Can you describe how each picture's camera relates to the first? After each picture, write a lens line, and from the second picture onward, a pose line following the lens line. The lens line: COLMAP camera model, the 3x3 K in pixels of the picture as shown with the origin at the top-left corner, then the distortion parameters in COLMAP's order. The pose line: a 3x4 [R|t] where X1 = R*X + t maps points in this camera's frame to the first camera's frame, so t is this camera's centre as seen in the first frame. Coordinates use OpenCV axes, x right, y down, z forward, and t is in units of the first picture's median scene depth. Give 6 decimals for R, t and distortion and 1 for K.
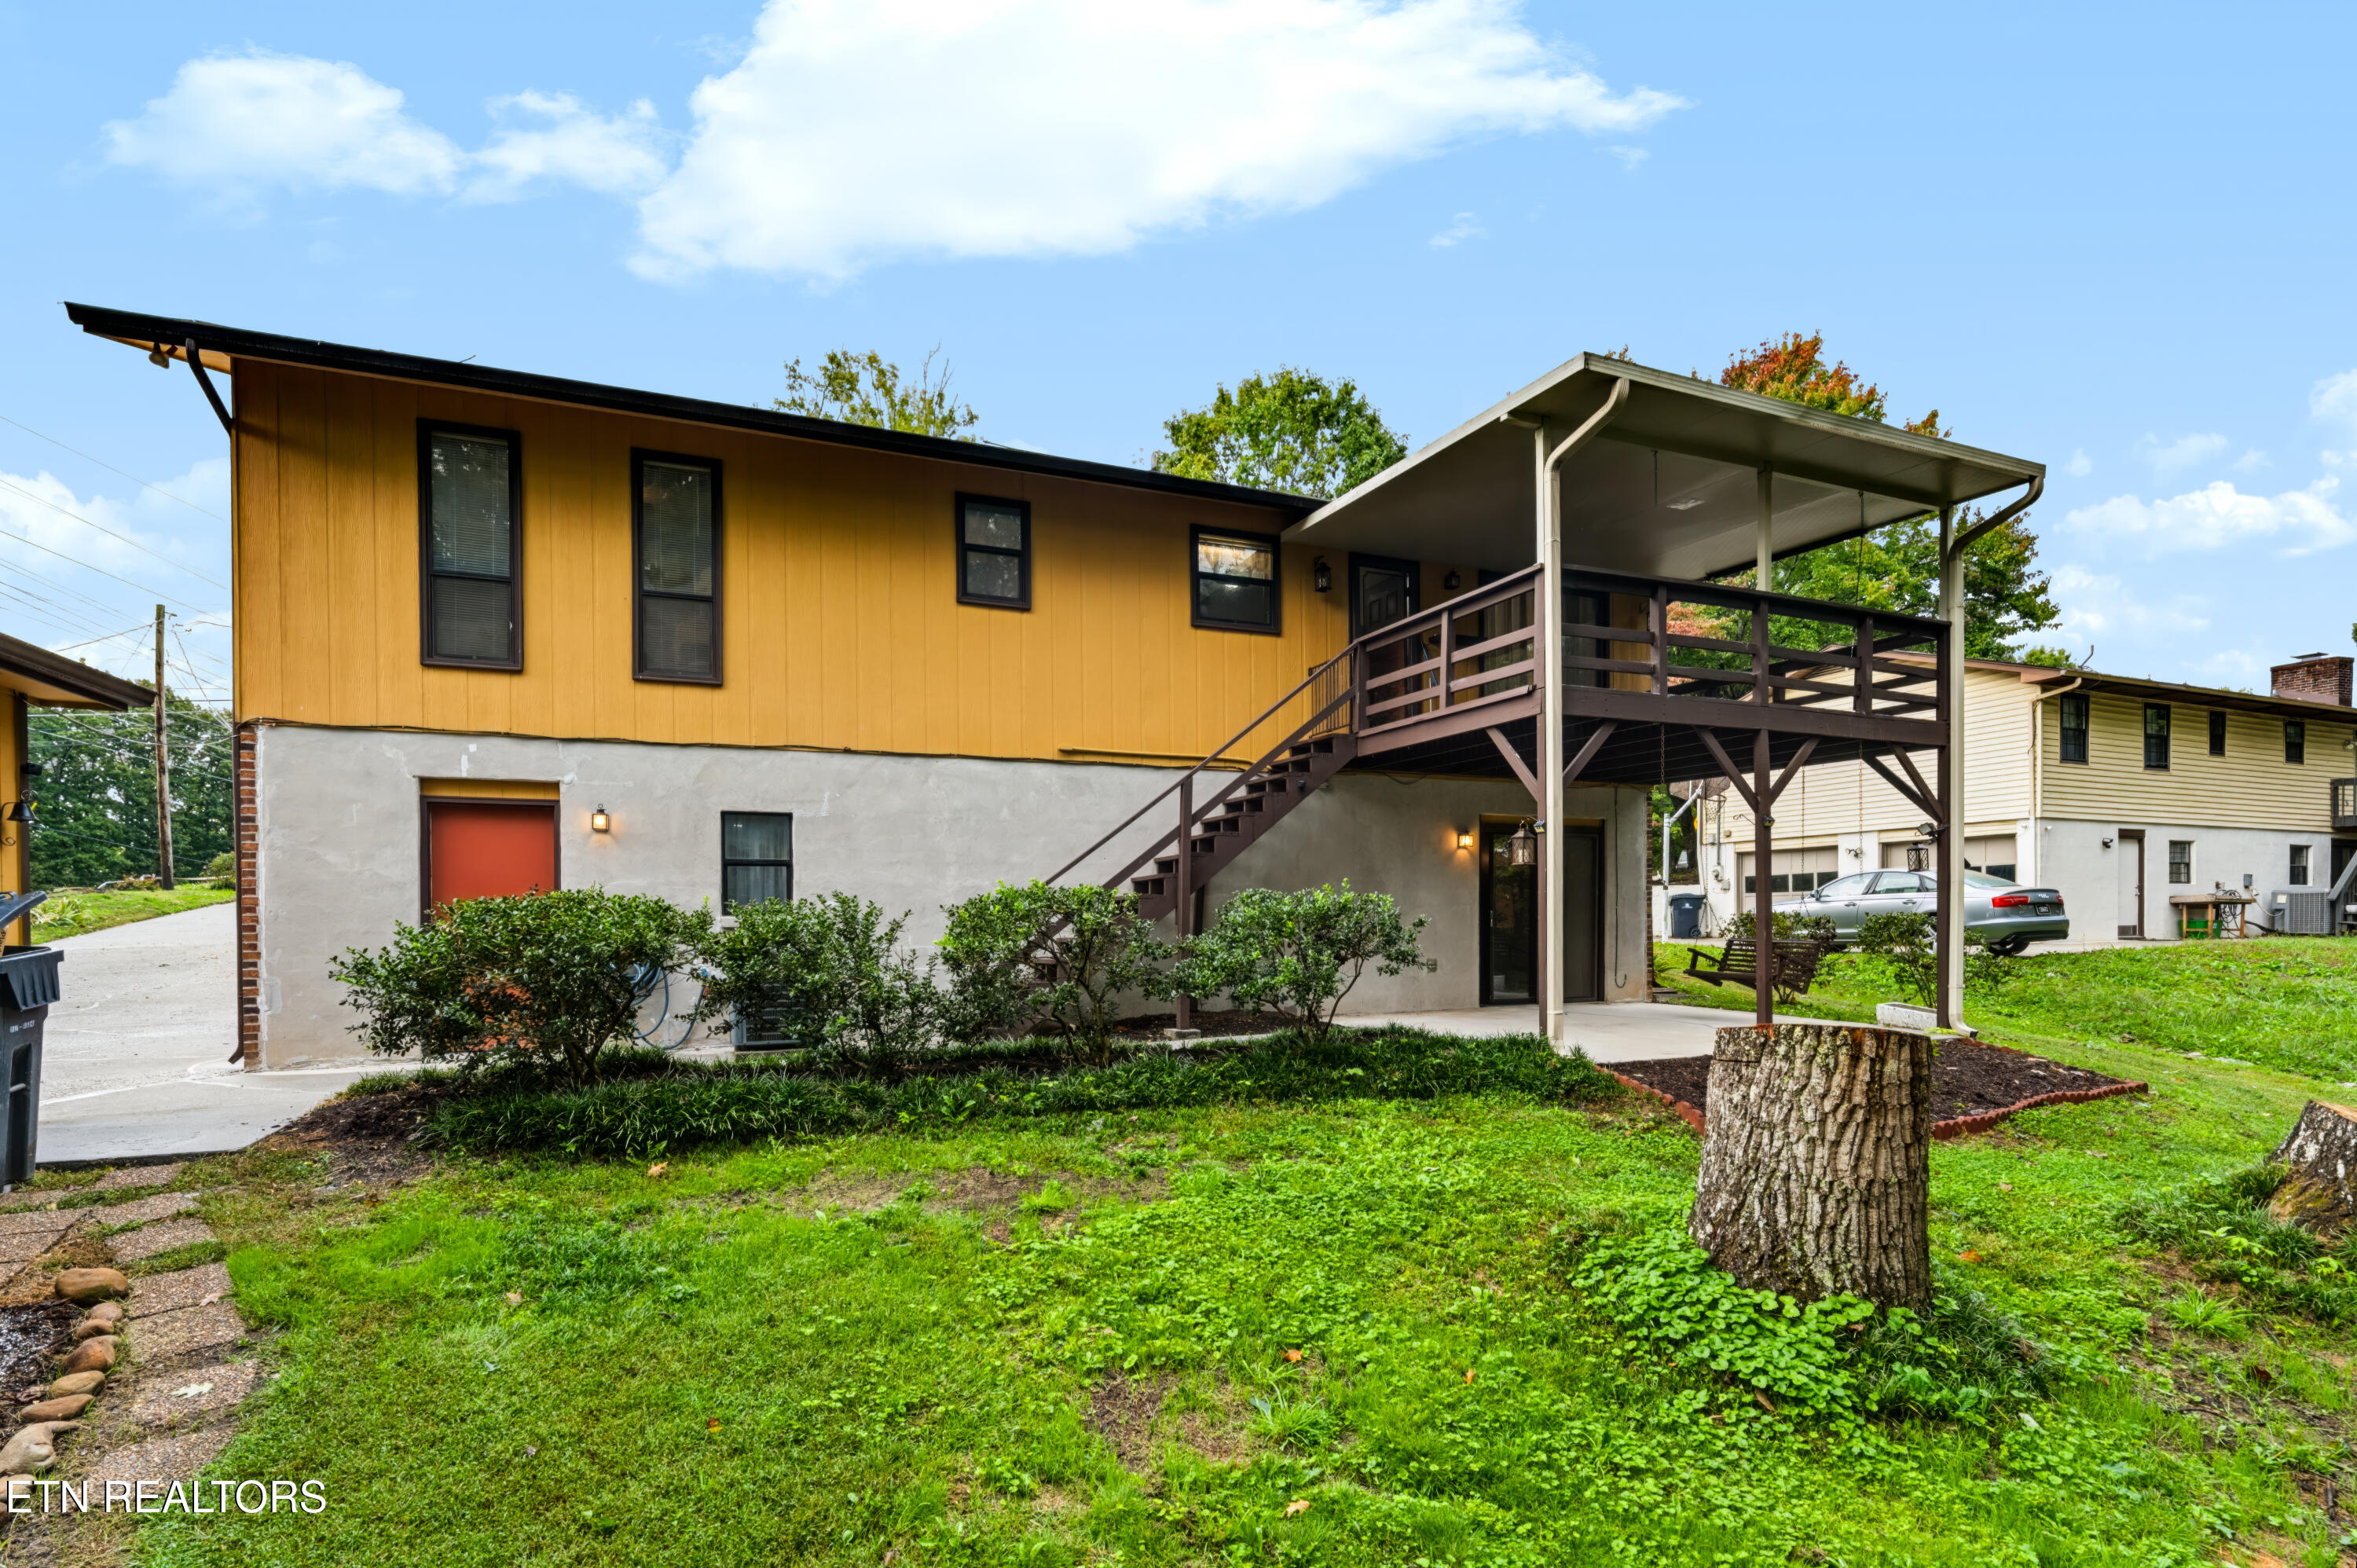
lens RADIAL K [[1115.6, 0, 1171.2], [0, 1115.6, 913.3], [0, 0, 1]] dist [-0.012429, 0.001450]
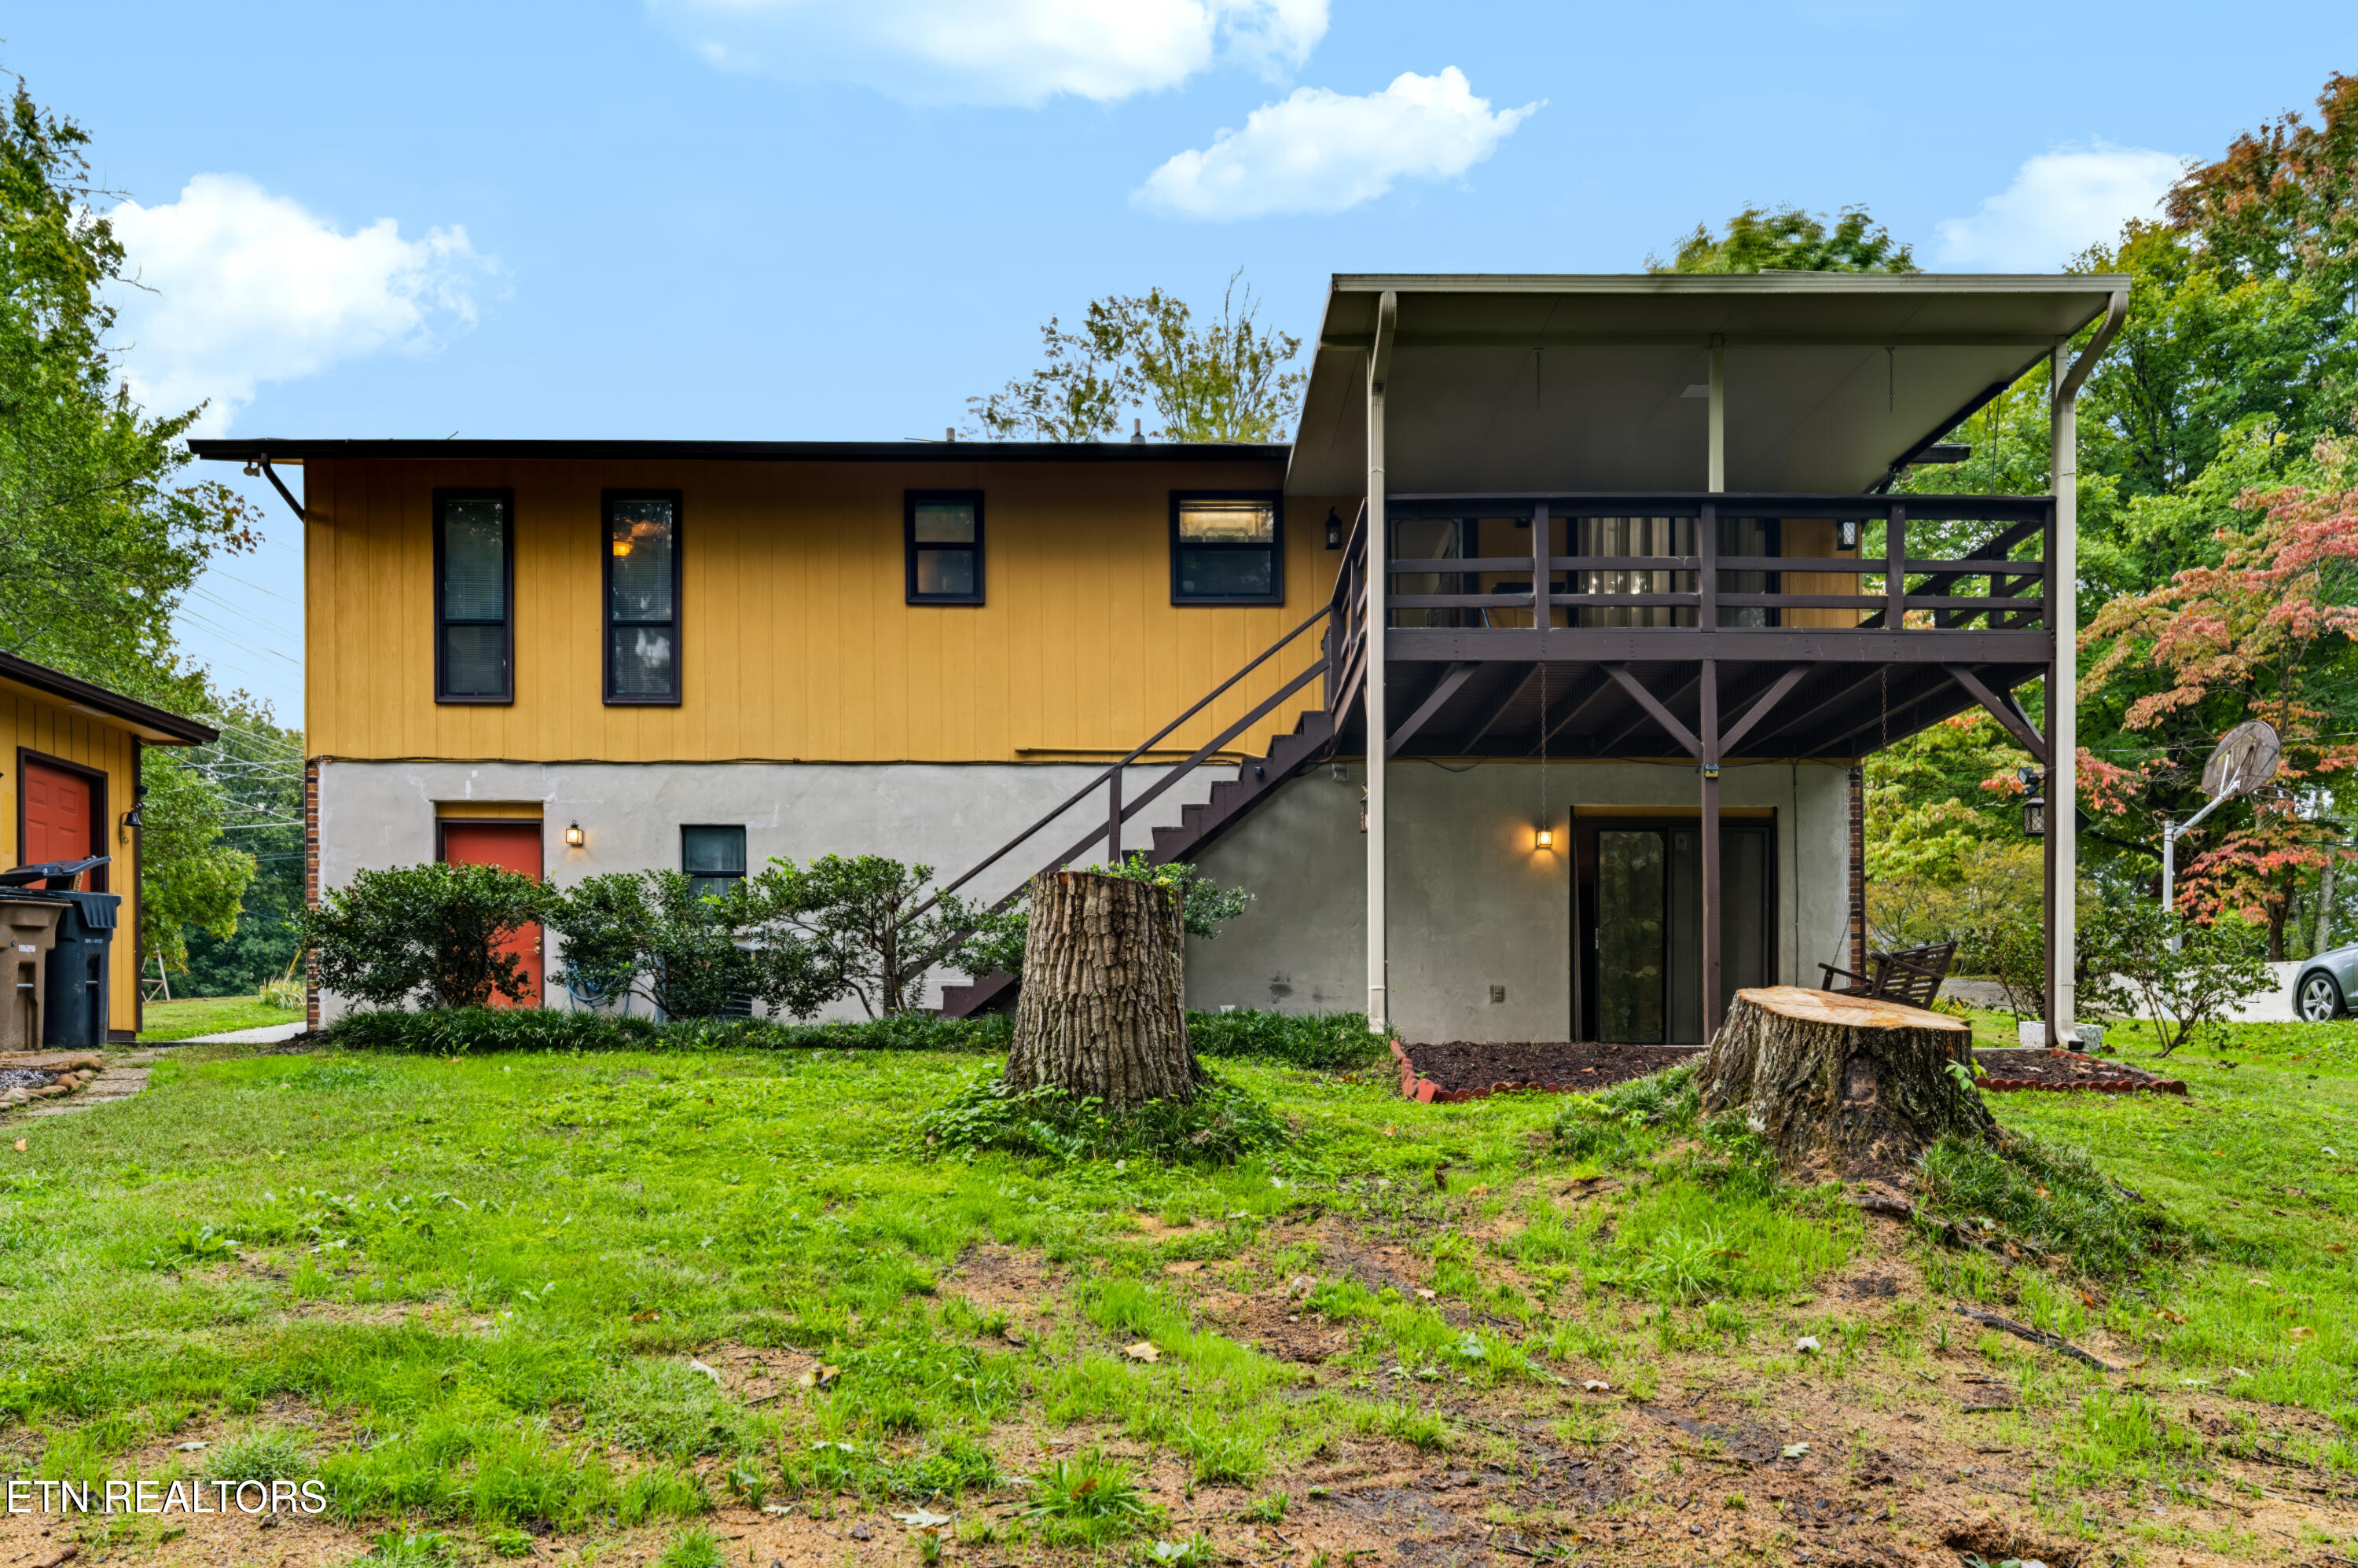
lens RADIAL K [[1744.3, 0, 1184.0], [0, 1744.3, 1095.9], [0, 0, 1]] dist [0.000869, -0.012183]
pose [[0.923838, 0.008491, -0.382689, 0.699114], [-0.007808, 0.999964, 0.003337, 0.162401], [0.382703, -0.000094, 0.923871, -0.357062]]
